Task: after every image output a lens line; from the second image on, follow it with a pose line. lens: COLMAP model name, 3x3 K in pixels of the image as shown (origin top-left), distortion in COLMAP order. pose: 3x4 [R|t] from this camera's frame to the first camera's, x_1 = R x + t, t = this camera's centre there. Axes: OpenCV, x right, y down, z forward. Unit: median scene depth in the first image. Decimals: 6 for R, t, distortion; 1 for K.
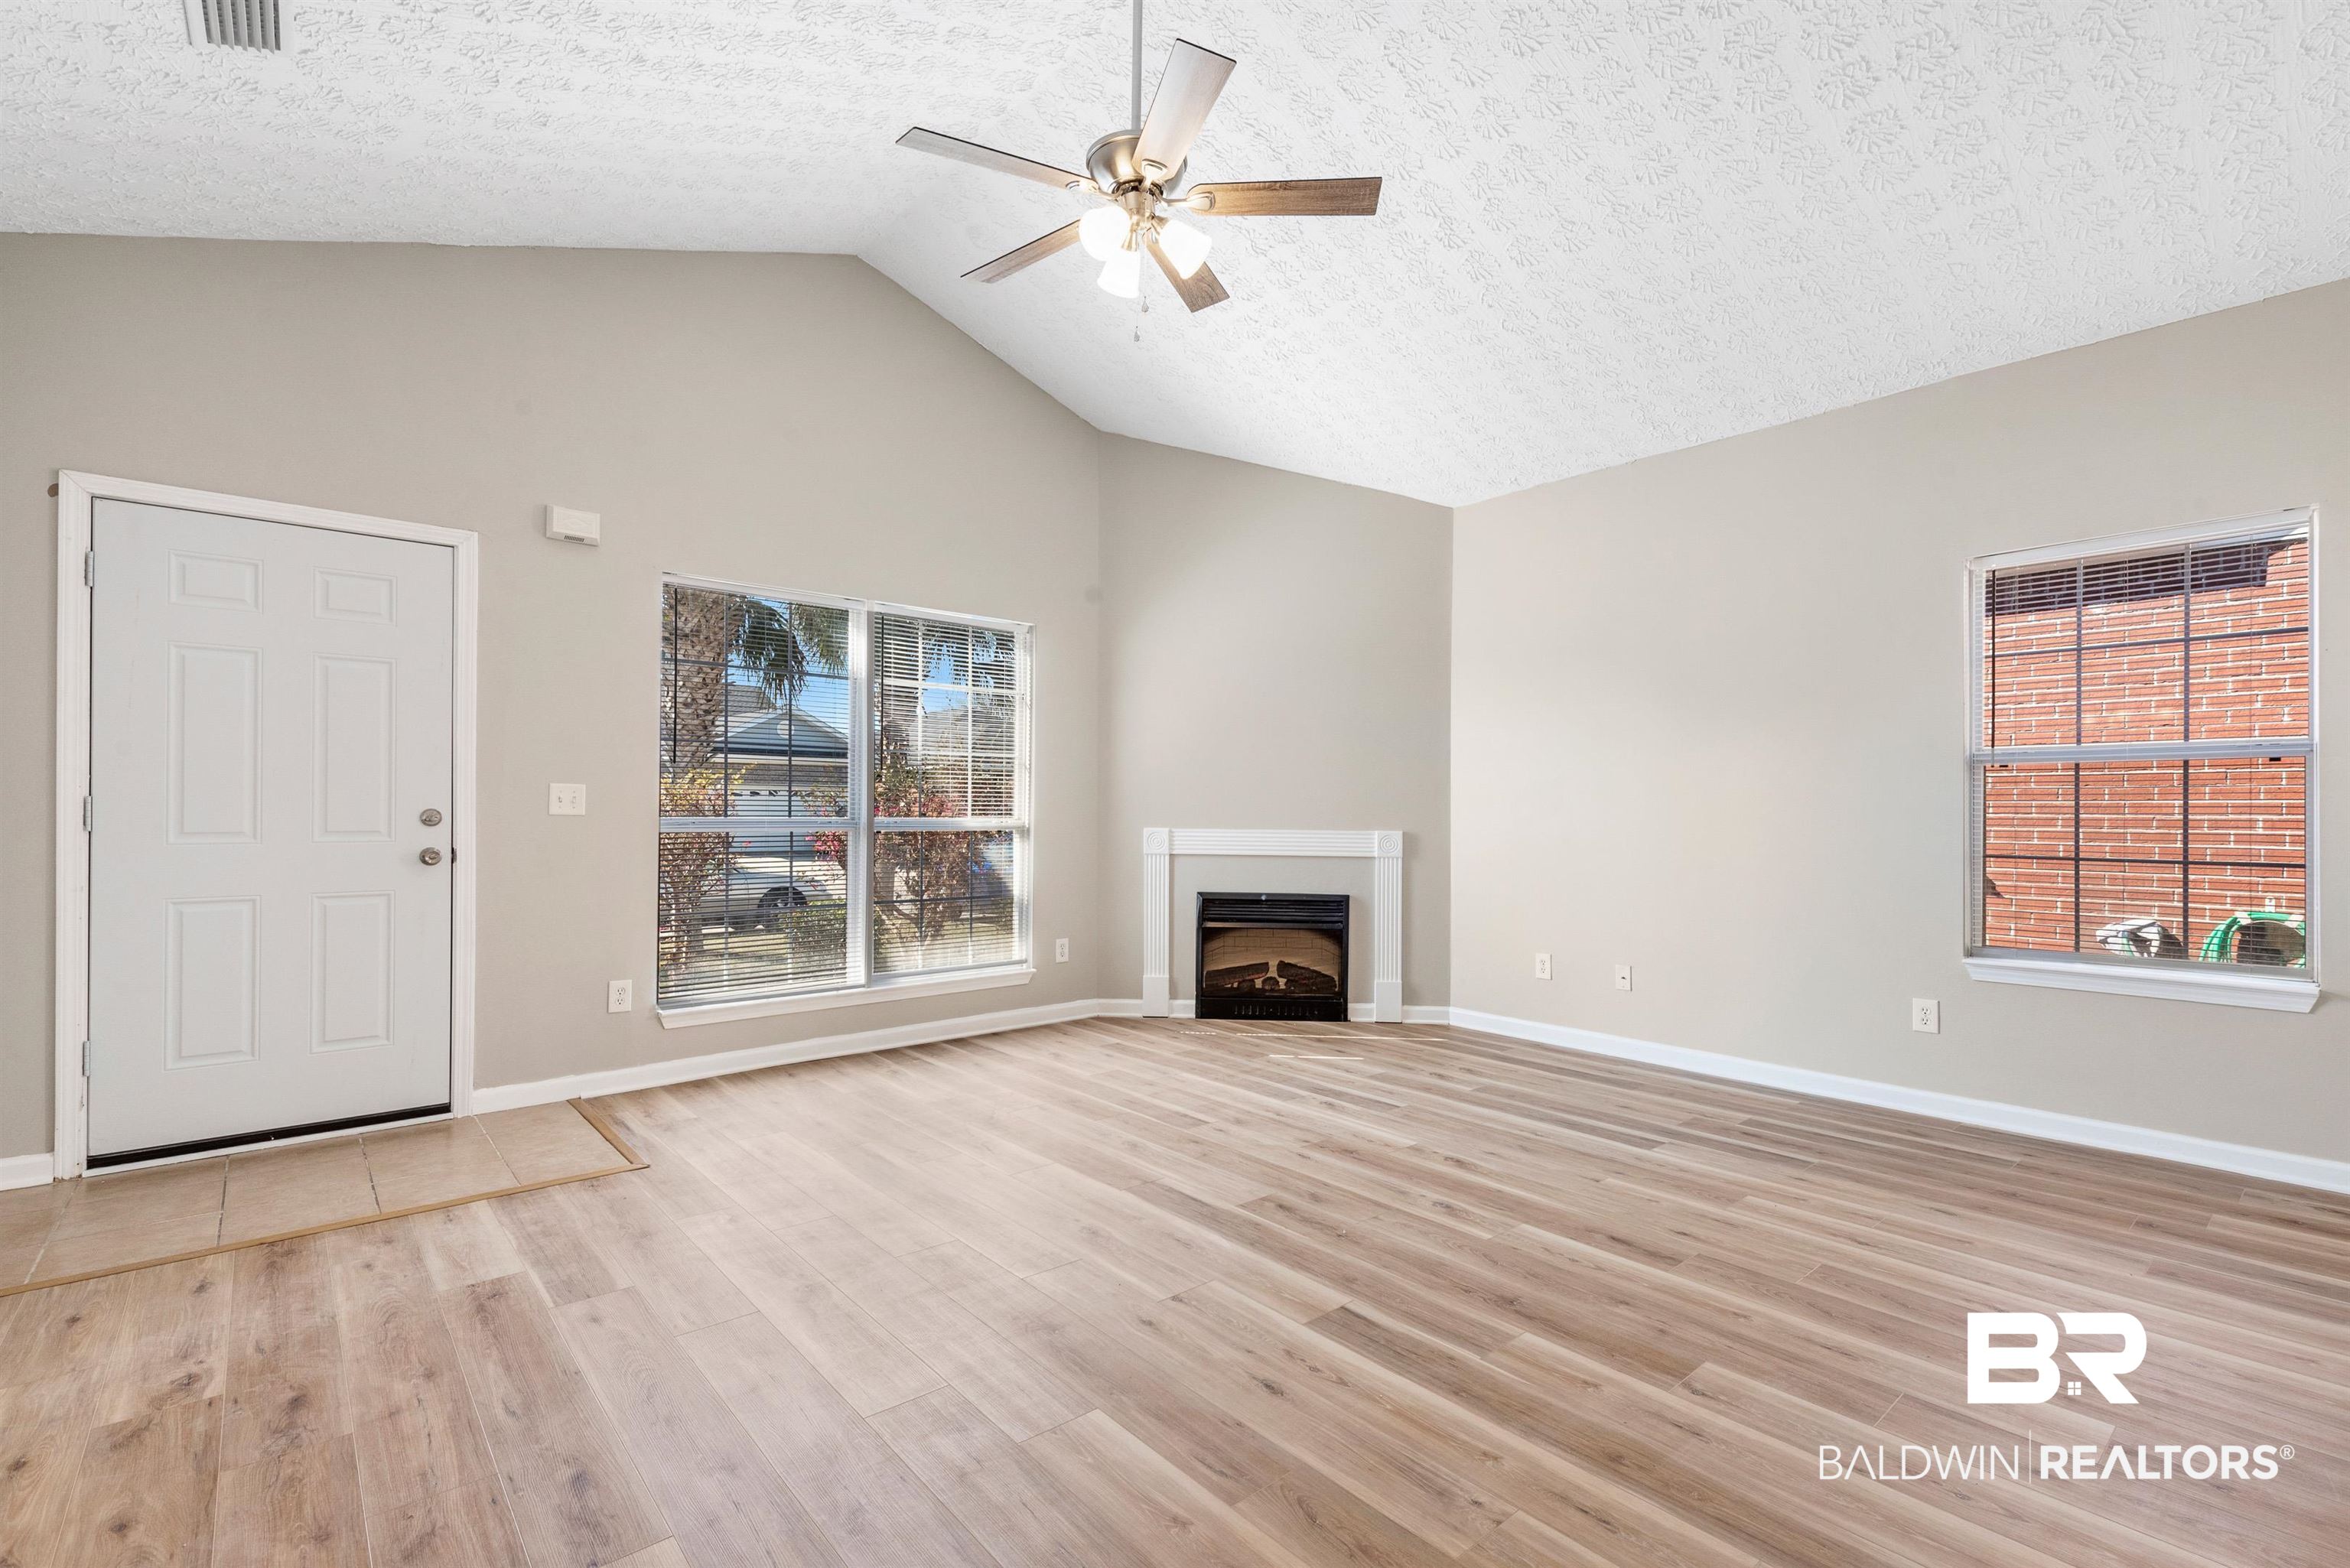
lens RADIAL K [[1044.5, 0, 1169.1], [0, 1044.5, 800.5], [0, 0, 1]] dist [0.010905, -0.003722]
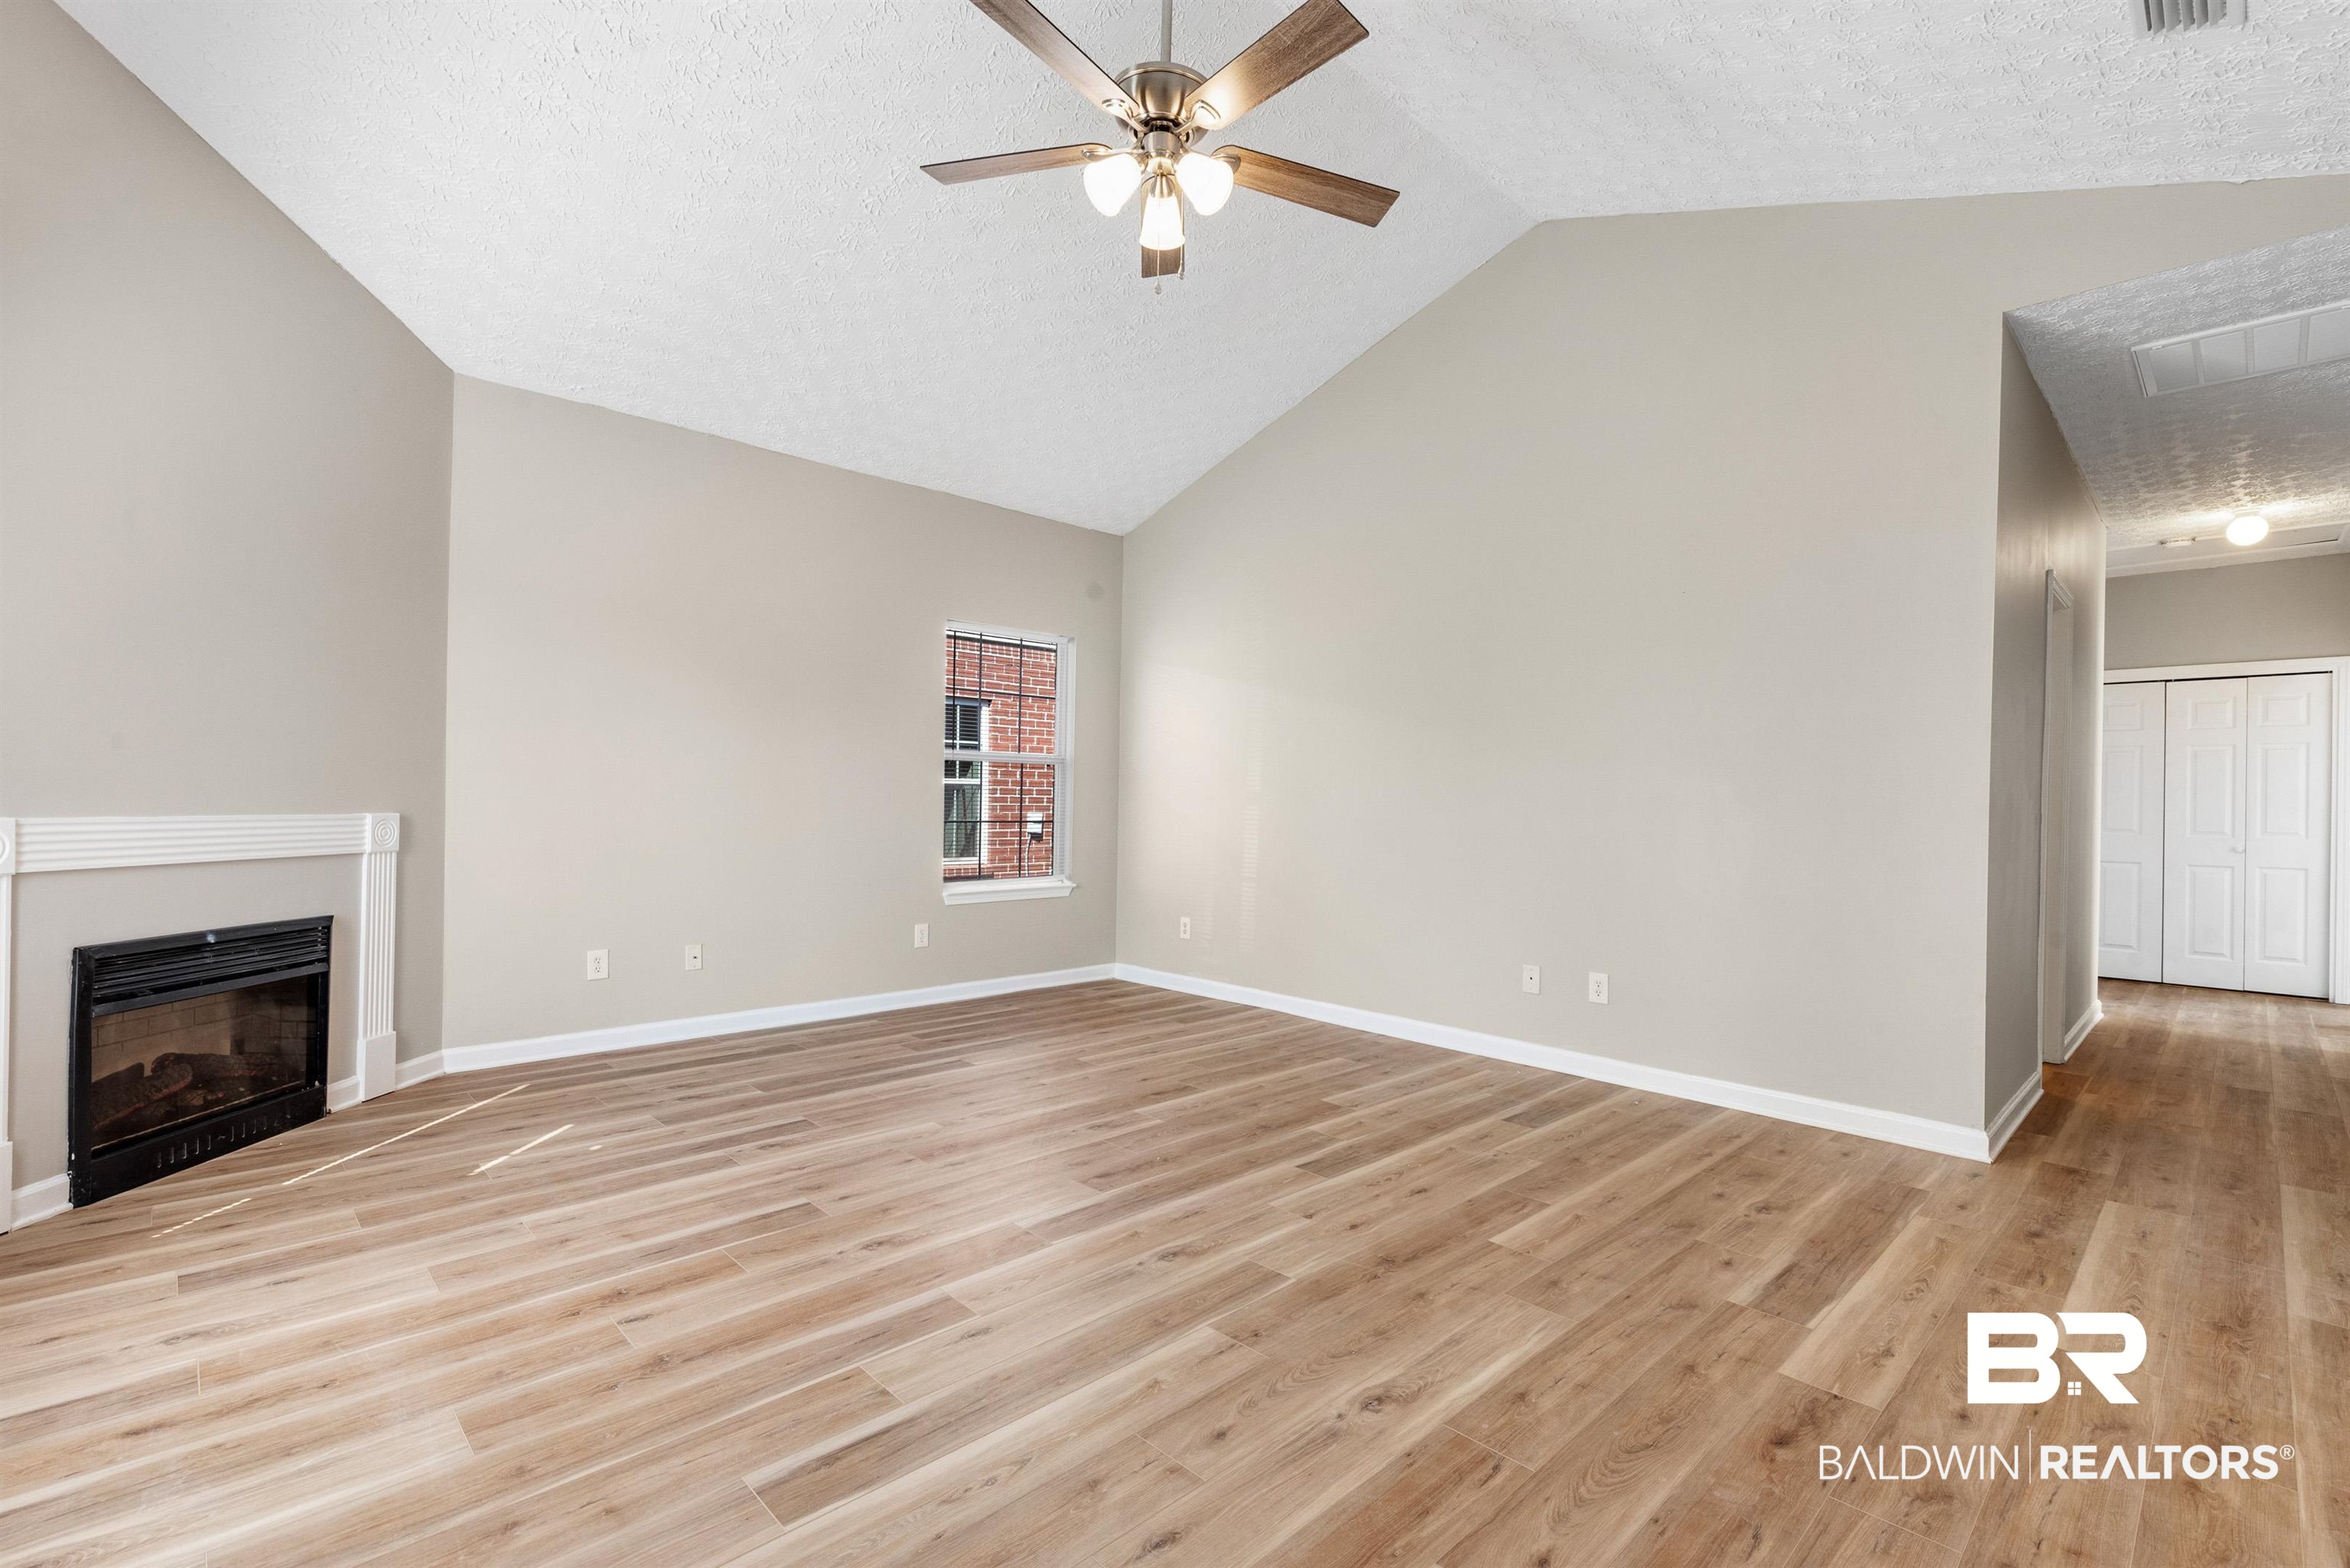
lens RADIAL K [[1044.5, 0, 1173.2], [0, 1044.5, 795.1], [0, 0, 1]] dist [0.010905, -0.003722]
pose [[-0.059964, -0.004653, 0.998190, -0.725376], [-0.026160, 0.999653, 0.003088, 0.002795], [-0.997858, -0.025928, -0.060065, 0.776558]]
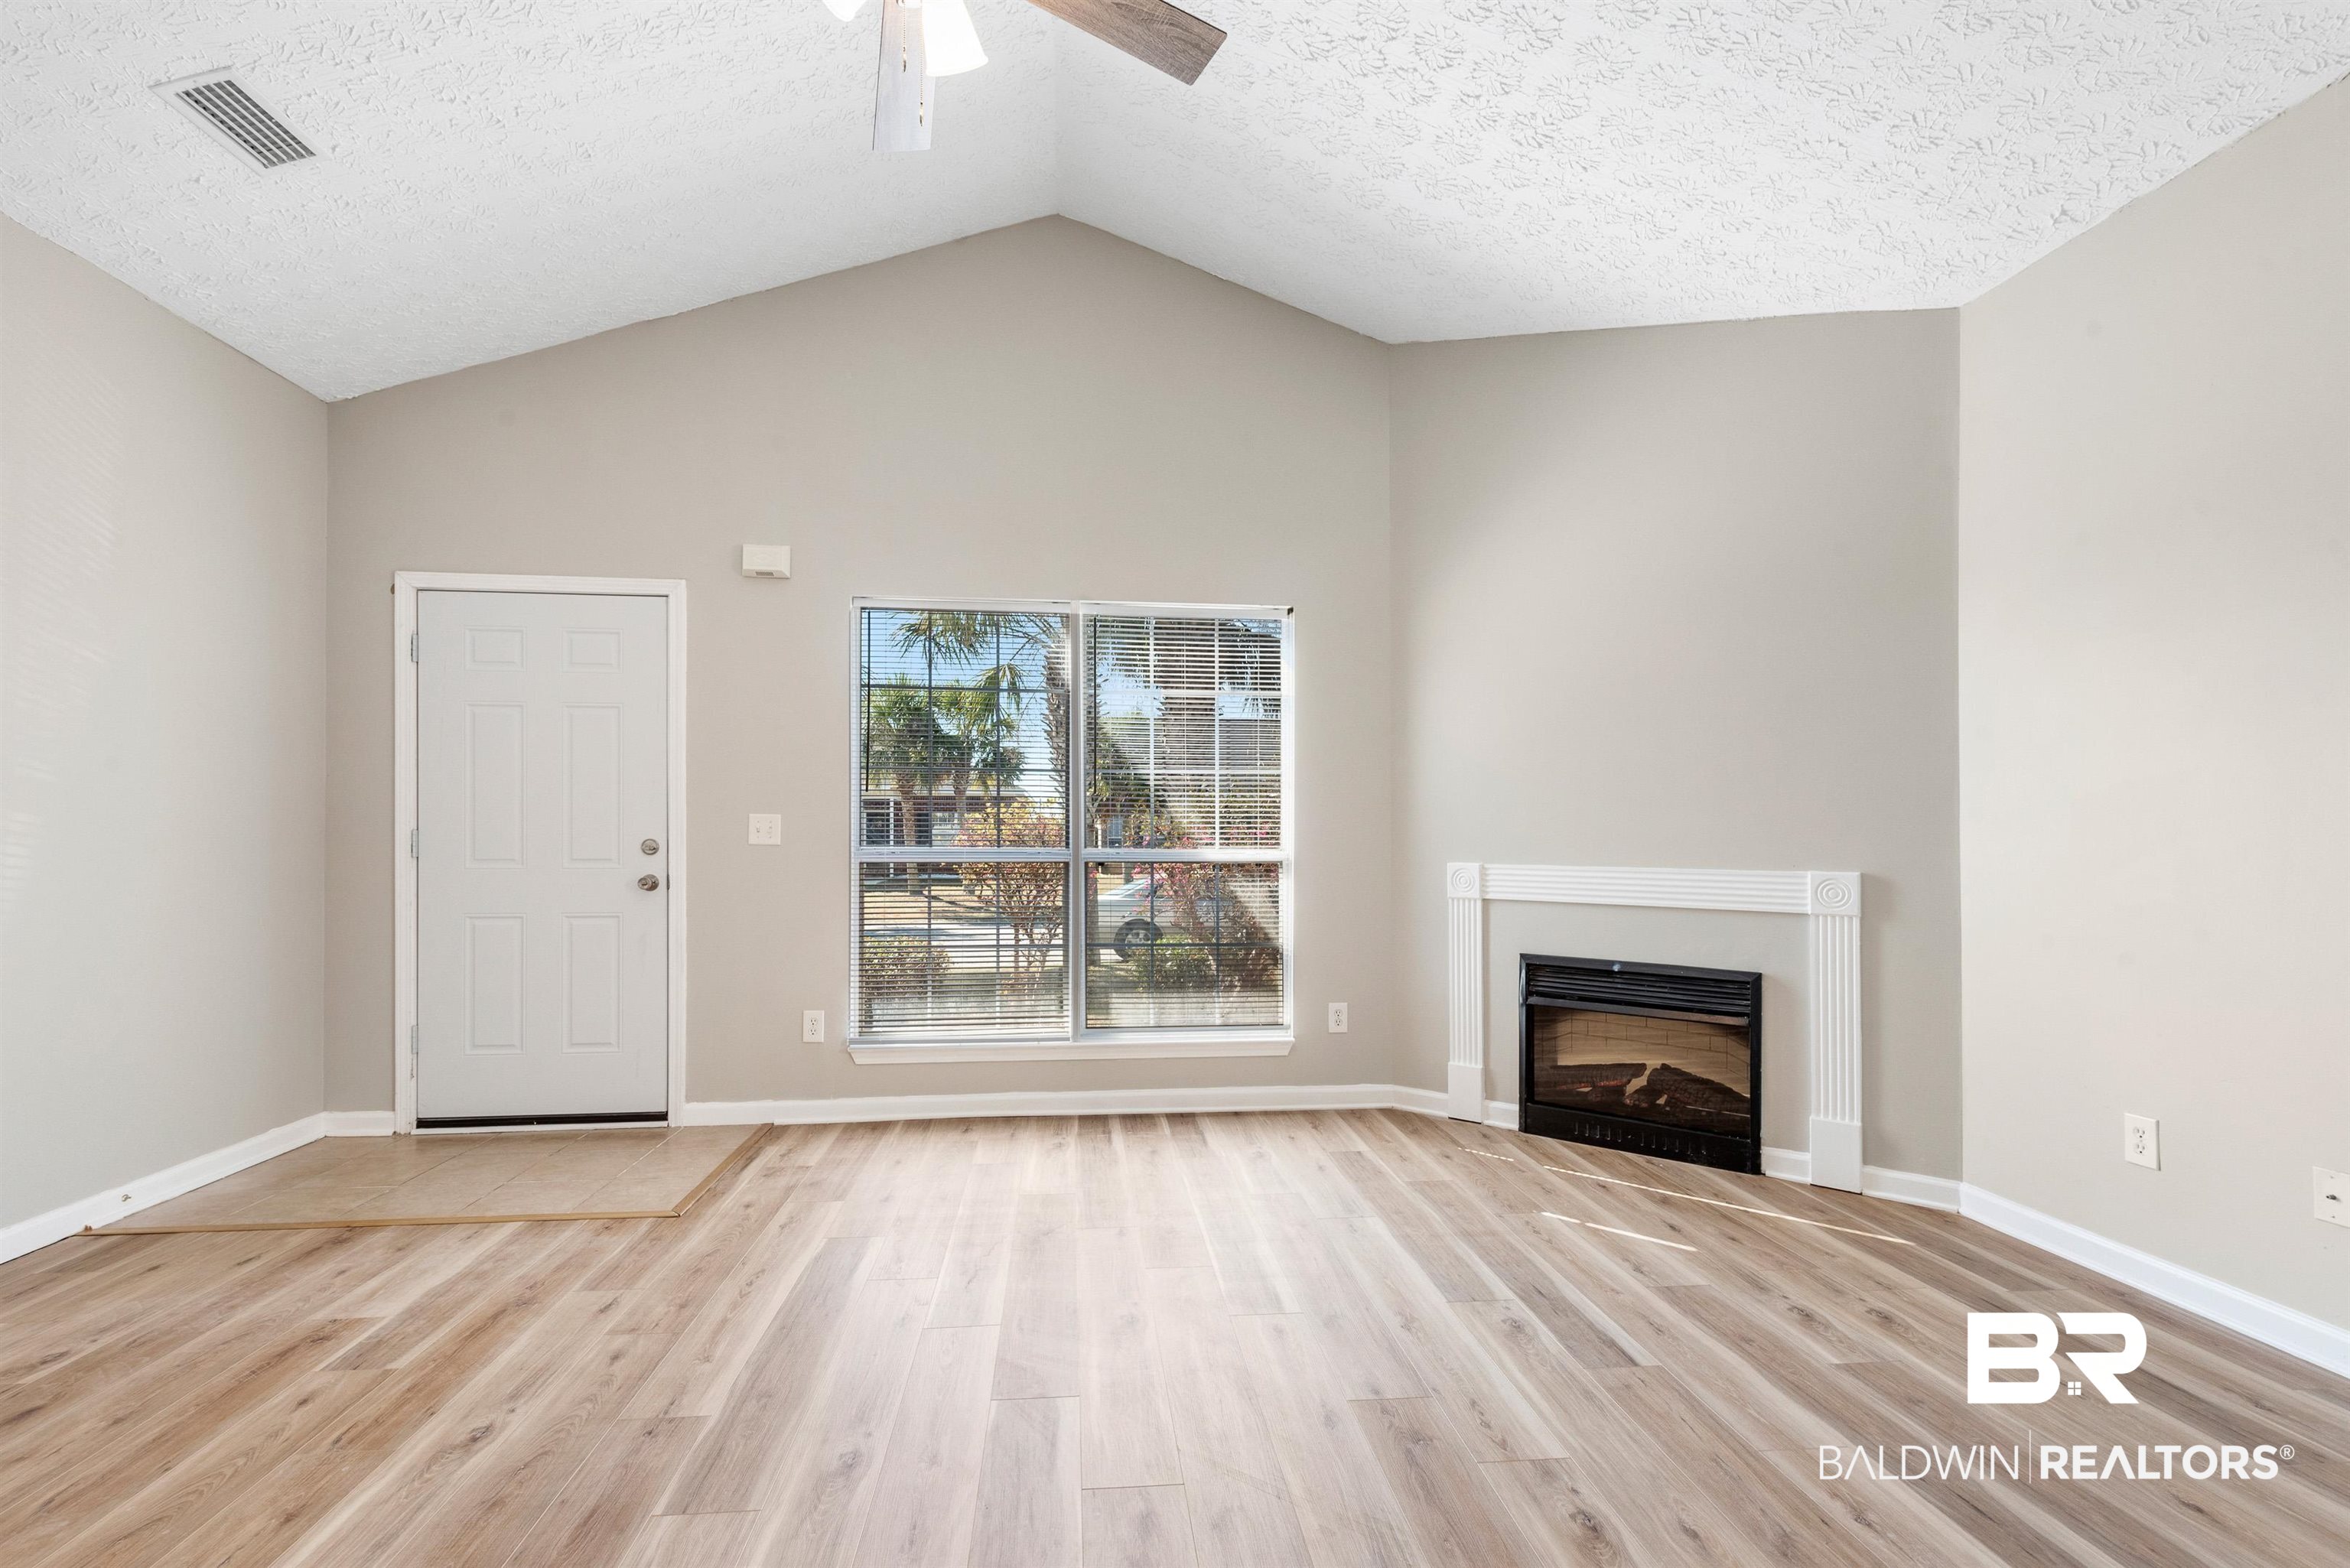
lens RADIAL K [[1044.5, 0, 1165.2], [0, 1044.5, 828.0], [0, 0, 1]] dist [0.010905, -0.003722]
pose [[0.820100, -0.009439, -0.572143, 0.351403], [0.007343, 0.999955, -0.005971, 0.006780], [0.572173, 0.000696, 0.820132, 0.409893]]
